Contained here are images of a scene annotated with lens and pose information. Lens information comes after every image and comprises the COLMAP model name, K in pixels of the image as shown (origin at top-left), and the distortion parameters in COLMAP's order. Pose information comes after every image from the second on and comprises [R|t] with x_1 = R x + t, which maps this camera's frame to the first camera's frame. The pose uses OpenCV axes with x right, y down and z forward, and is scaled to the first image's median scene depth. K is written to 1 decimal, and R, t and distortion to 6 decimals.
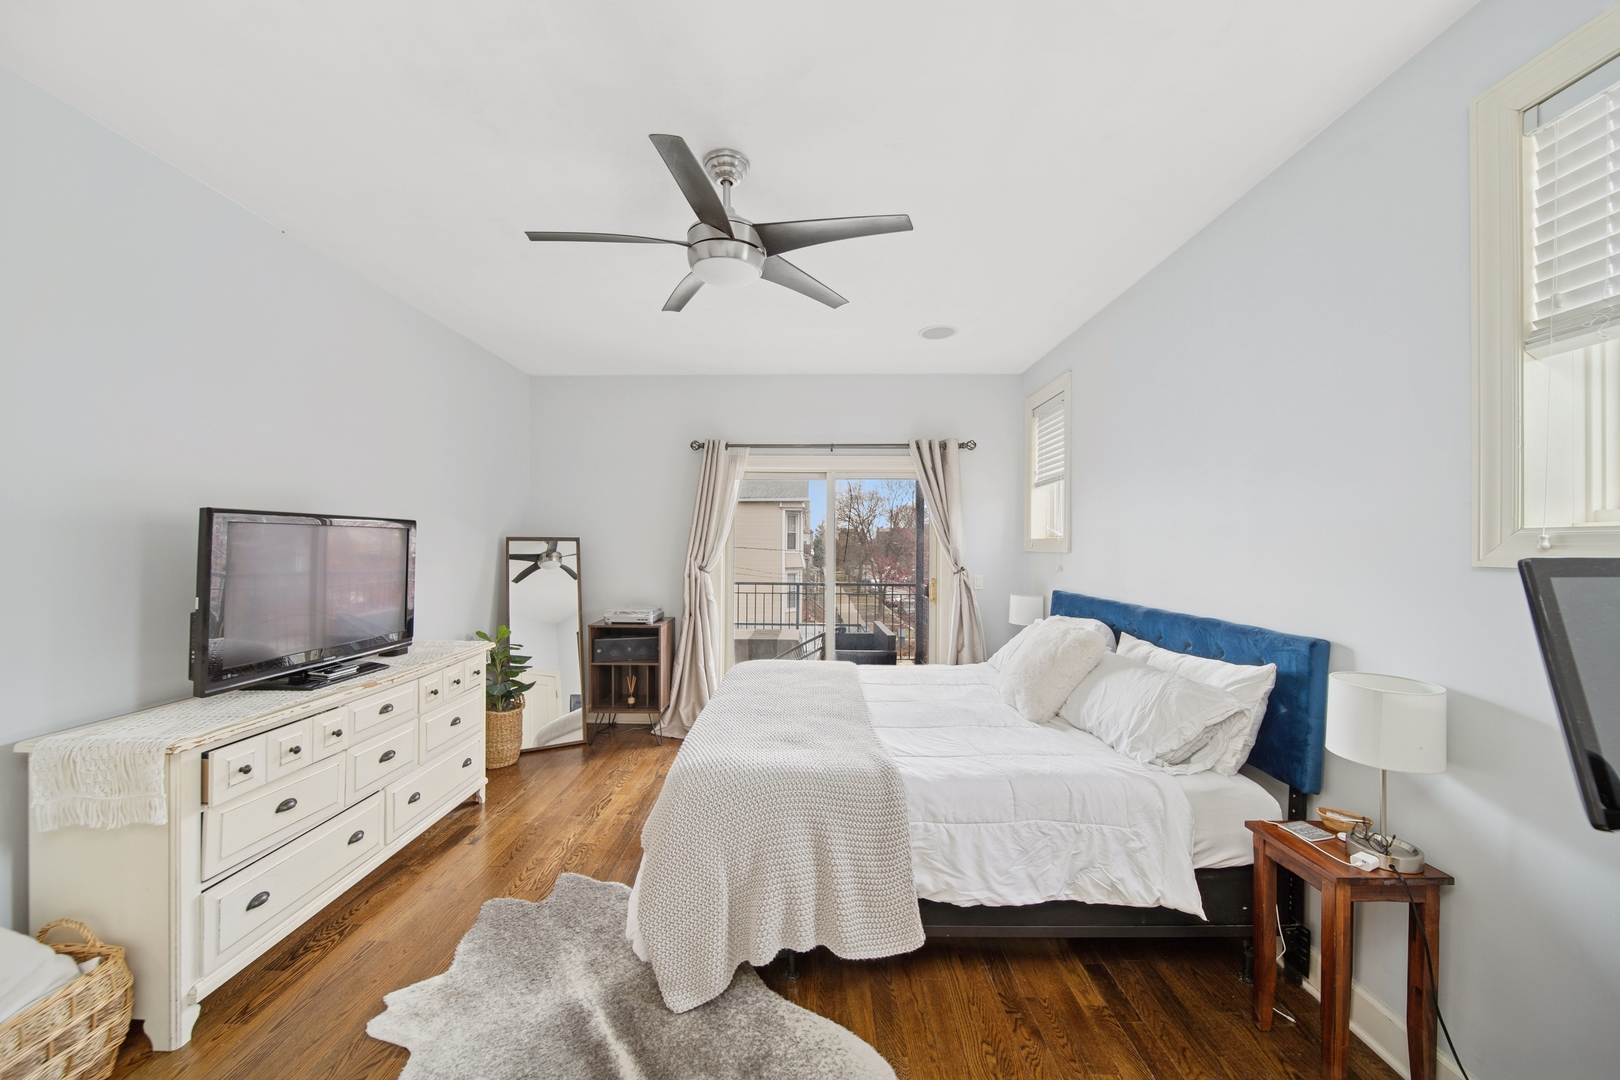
lens RADIAL K [[576.6, 0, 811.2], [0, 576.6, 538.7], [0, 0, 1]] dist [-0.002856, -0.001160]
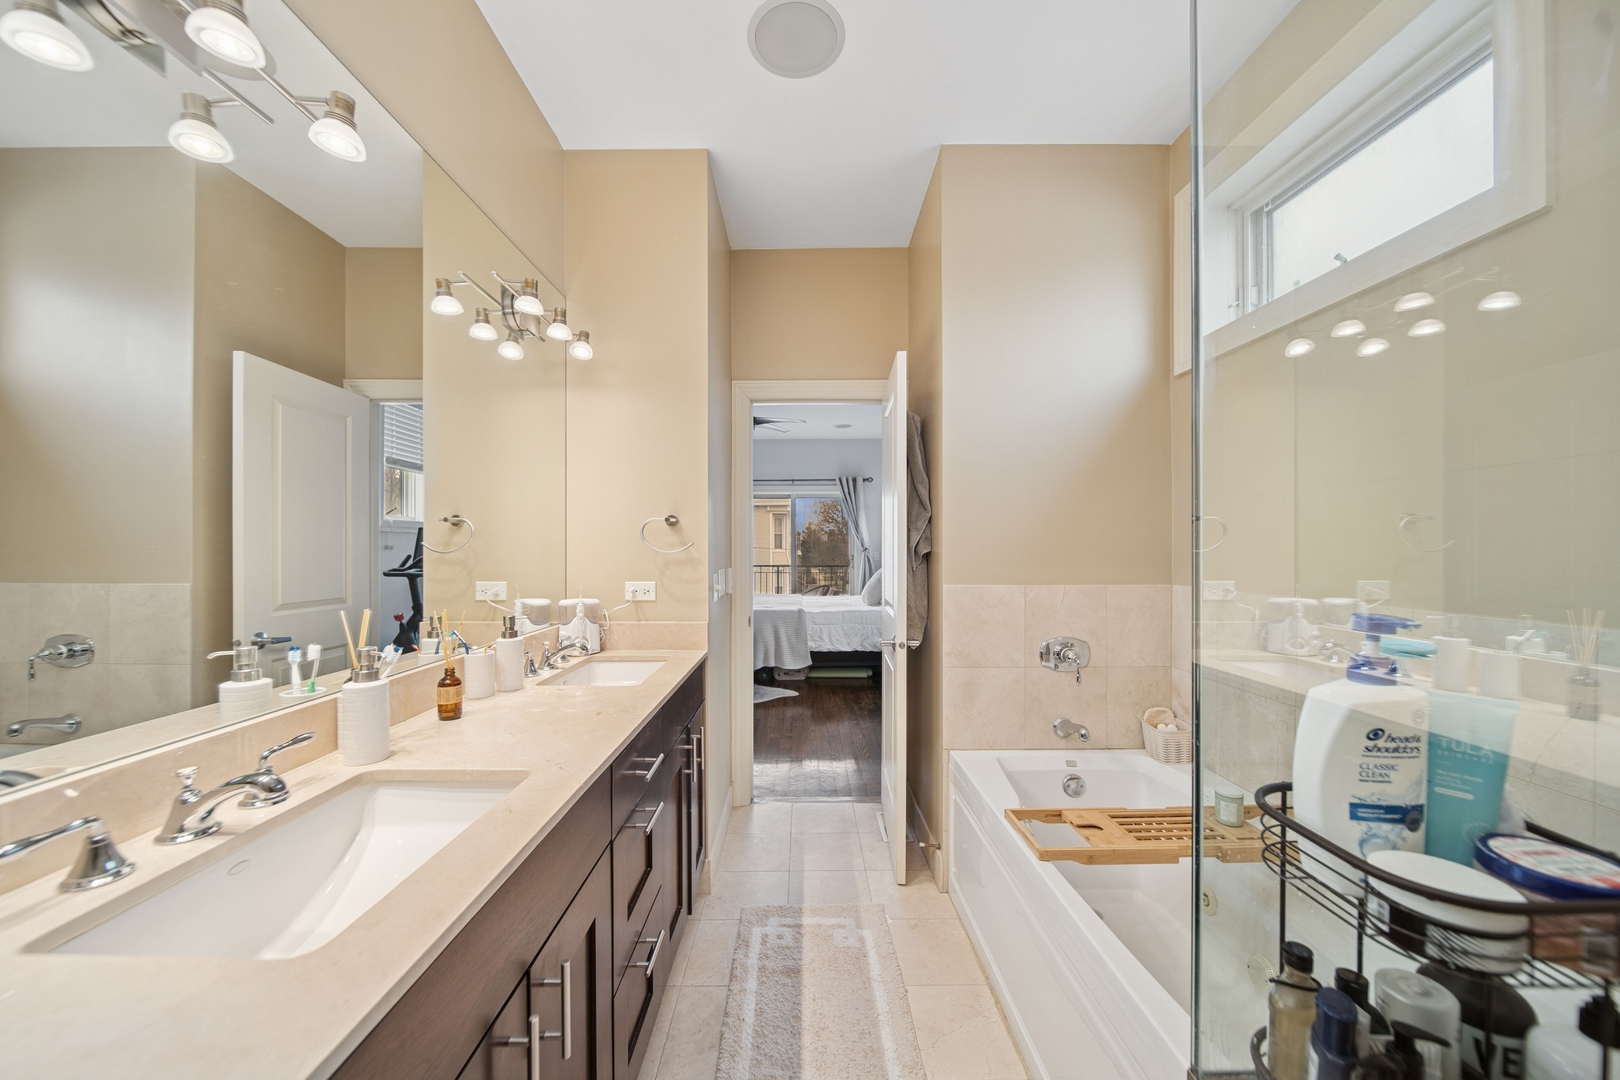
lens RADIAL K [[576.6, 0, 802.4], [0, 576.6, 543.8], [0, 0, 1]] dist [-0.002856, -0.001160]
pose [[0.999971, -0.006962, 0.002943, 0.143673], [0.006947, 0.999963, 0.005163, 0.065932], [-0.002979, -0.005142, 0.999982, -1.926620]]
